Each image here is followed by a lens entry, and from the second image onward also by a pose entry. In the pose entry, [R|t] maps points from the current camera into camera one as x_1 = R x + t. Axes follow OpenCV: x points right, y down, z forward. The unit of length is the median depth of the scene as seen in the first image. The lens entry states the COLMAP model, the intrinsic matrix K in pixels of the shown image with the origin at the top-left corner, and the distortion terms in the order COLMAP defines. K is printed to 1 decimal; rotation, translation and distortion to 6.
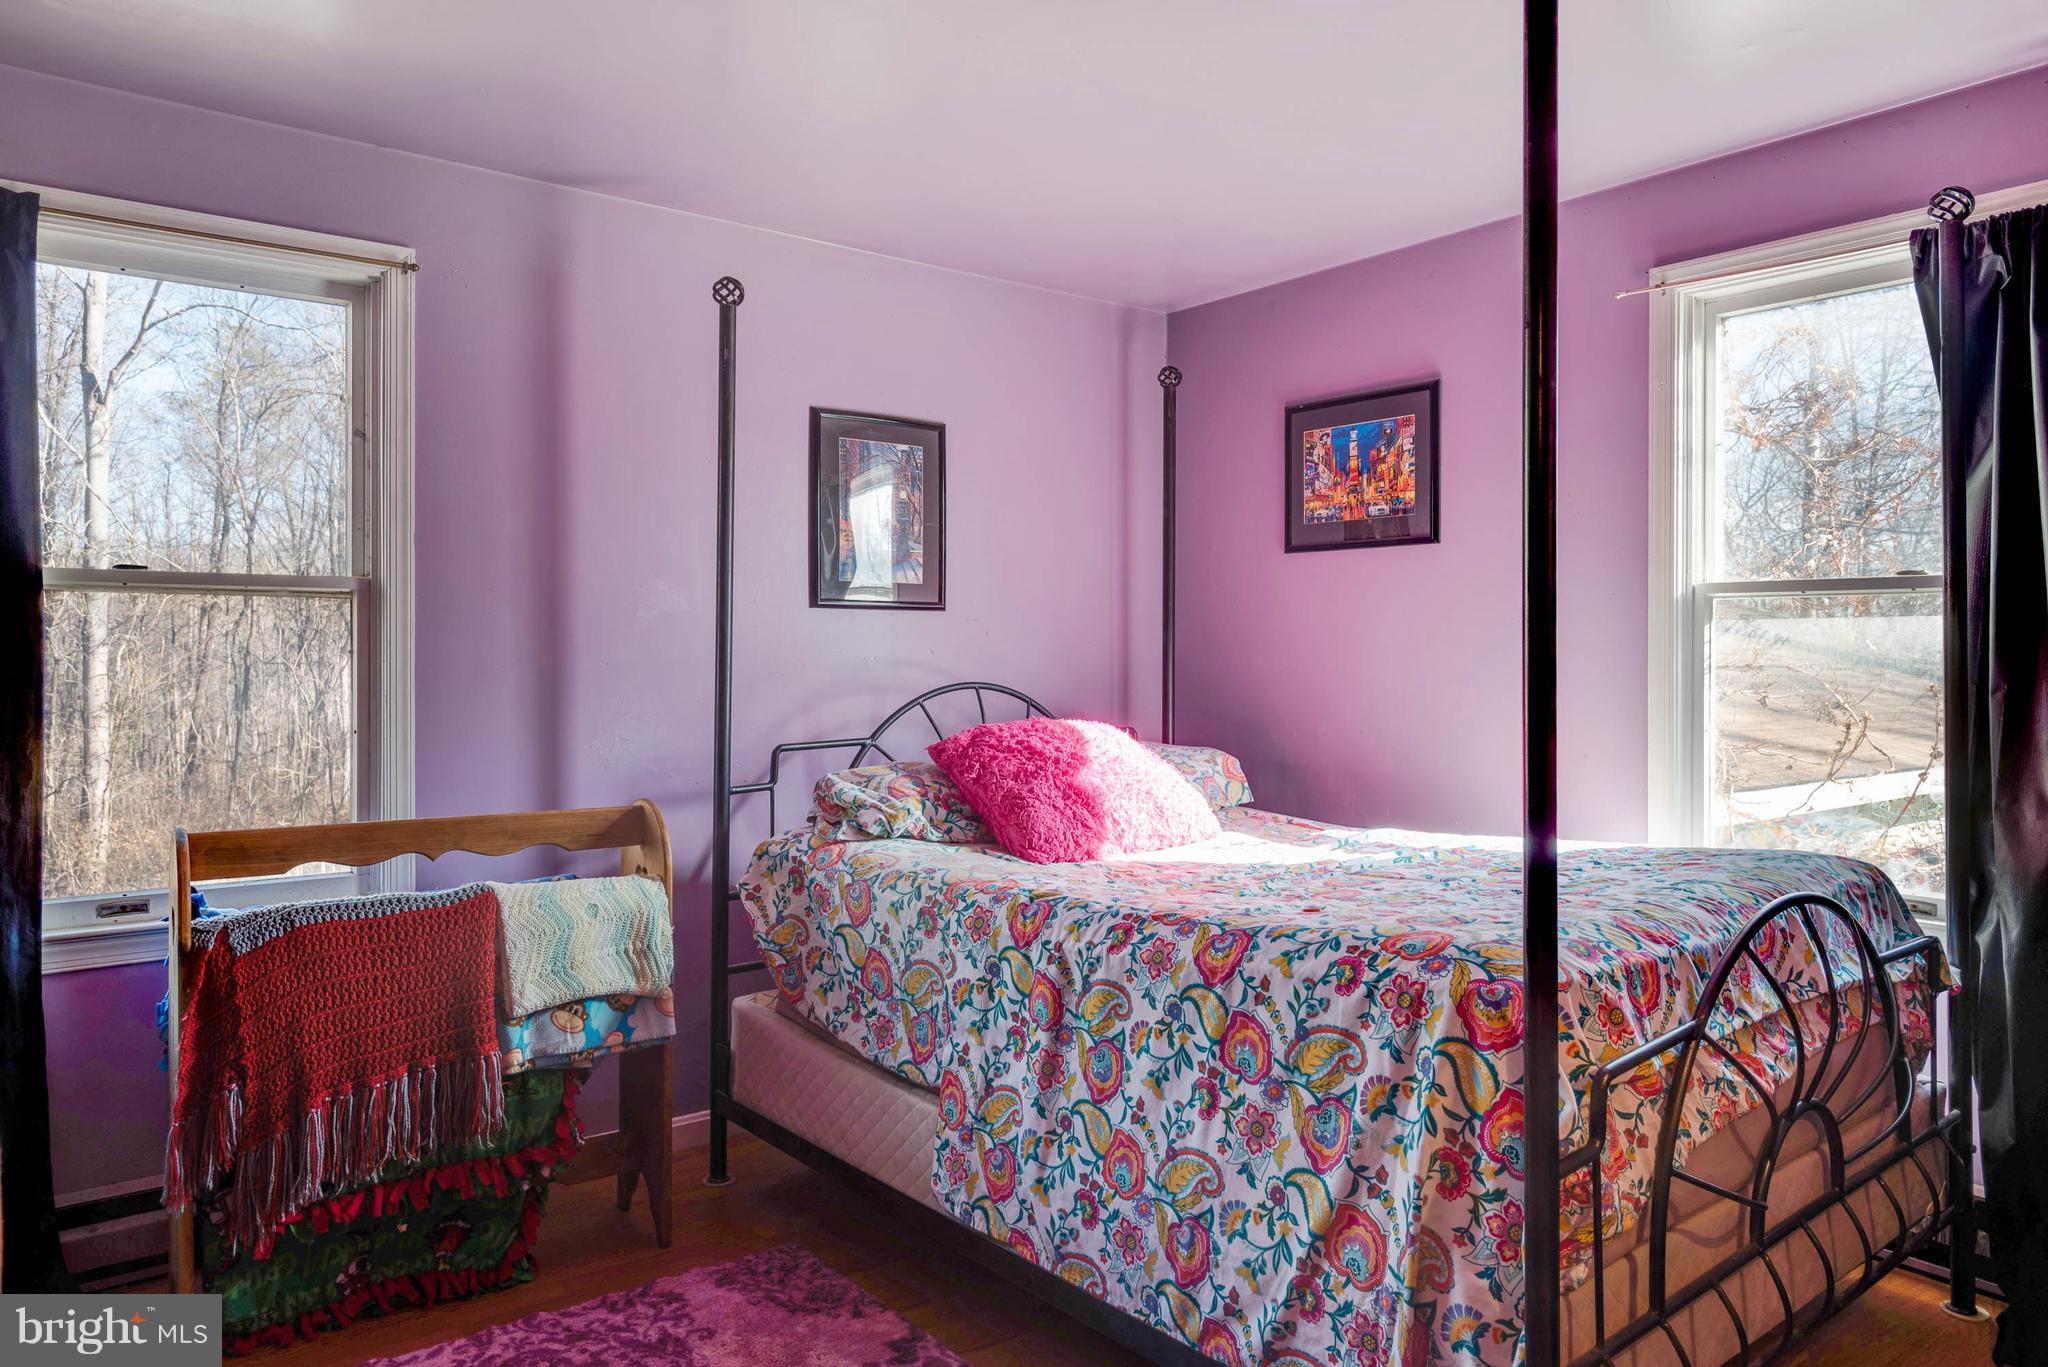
lens RADIAL K [[1406.7, 0, 1024.0], [0, 1406.7, 683.5], [0, 0, 1]] dist [0.004126, -0.000241]
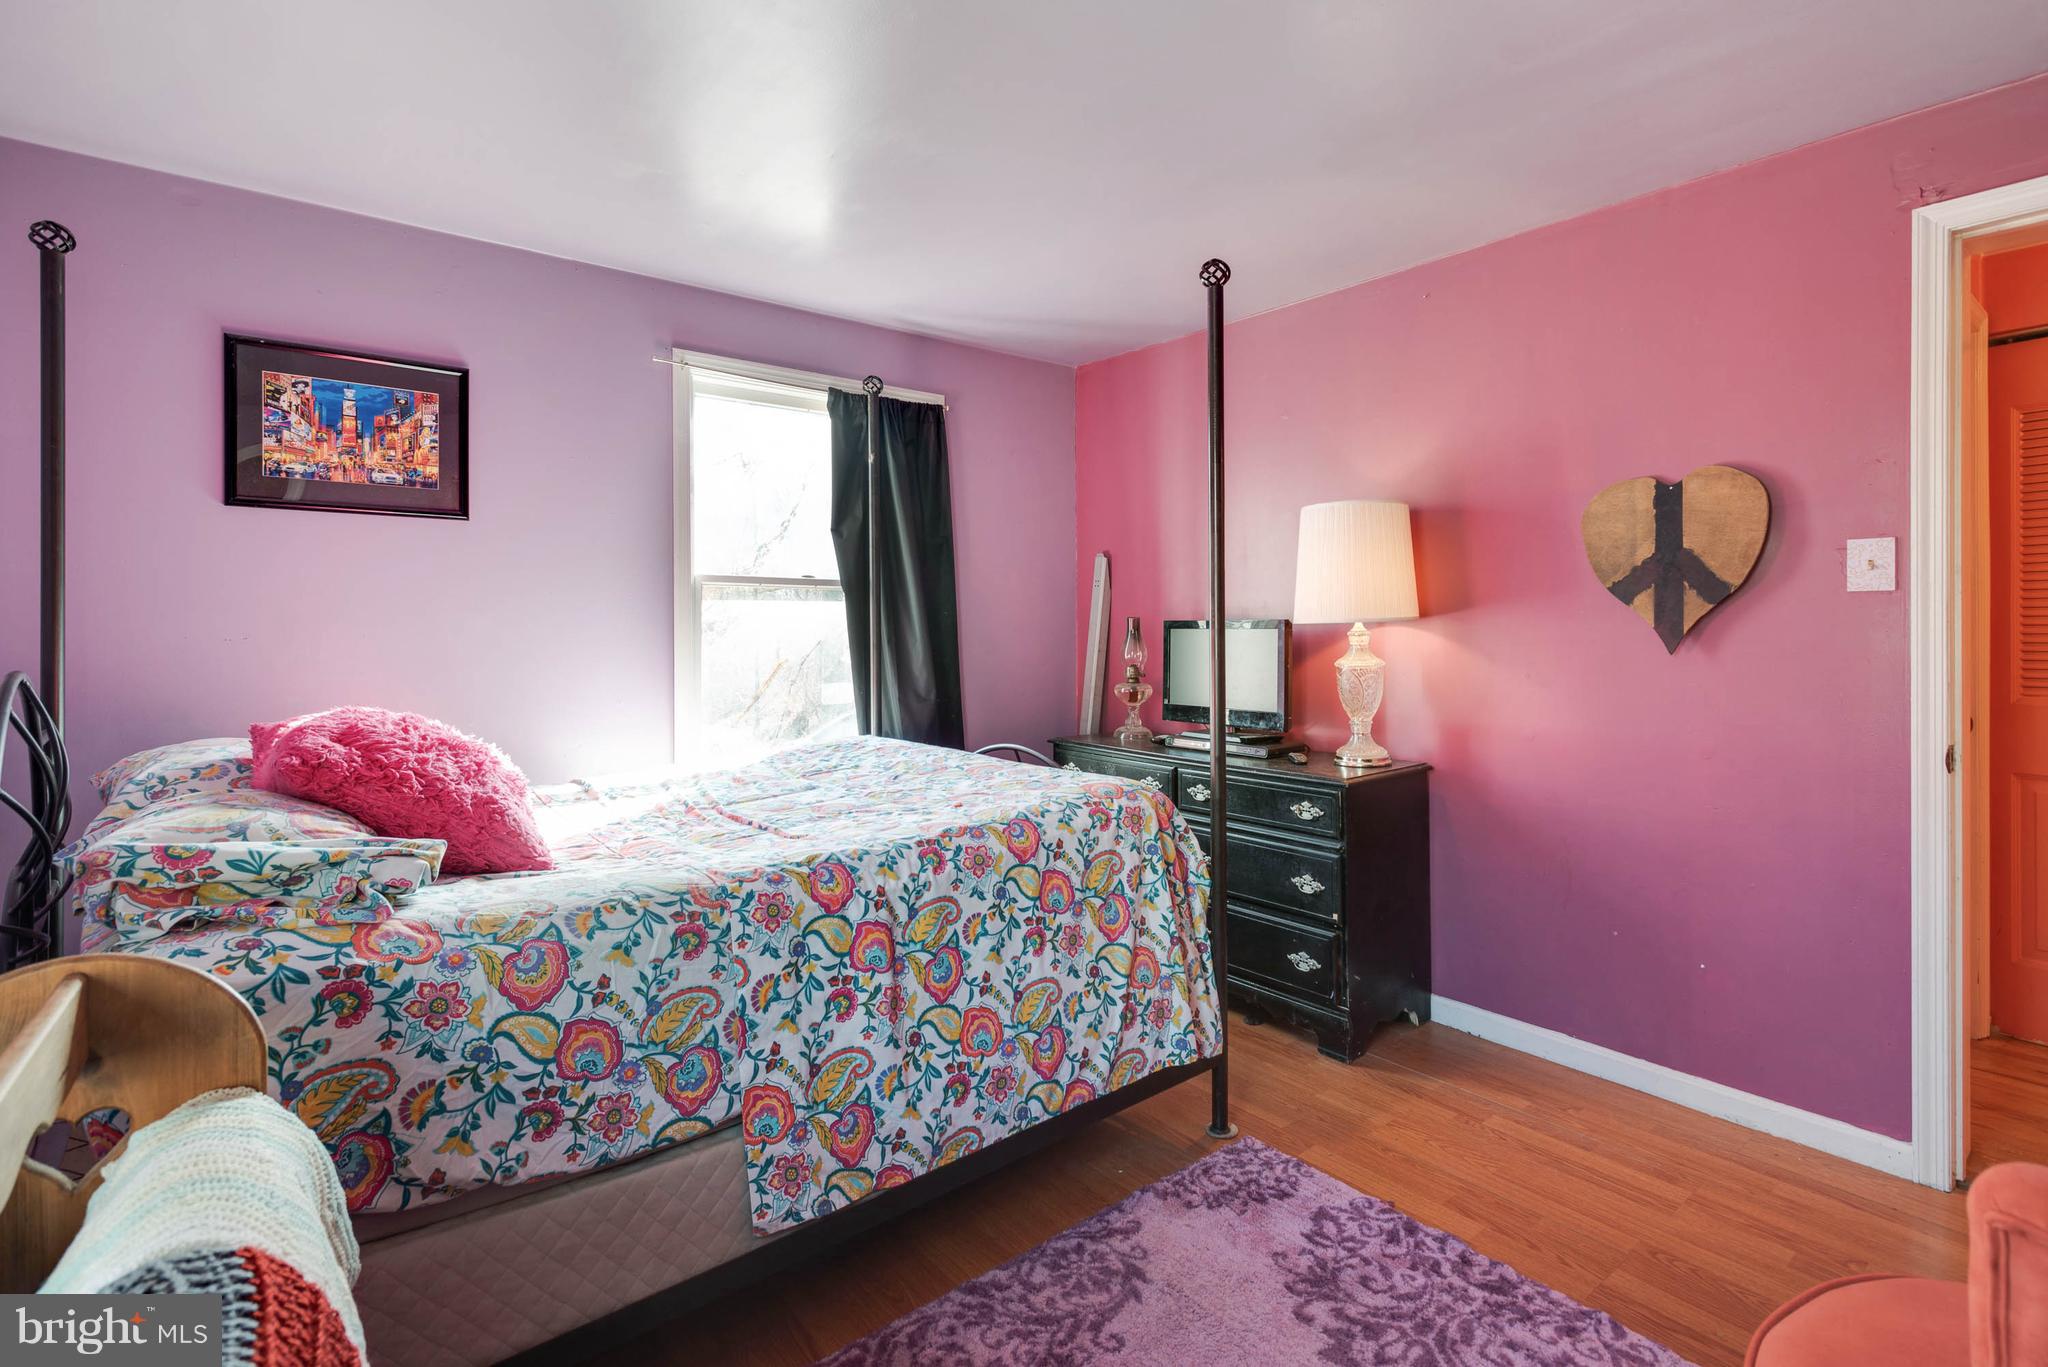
lens RADIAL K [[974.5, 0, 1031.3], [0, 974.5, 650.0], [0, 0, 1]] dist [0.005605, 0.000382]
pose [[-0.030174, -0.028892, 0.999127, -0.676302], [0.021194, 0.999339, 0.029538, -0.017964], [-0.999320, 0.022067, -0.029542, 0.839910]]
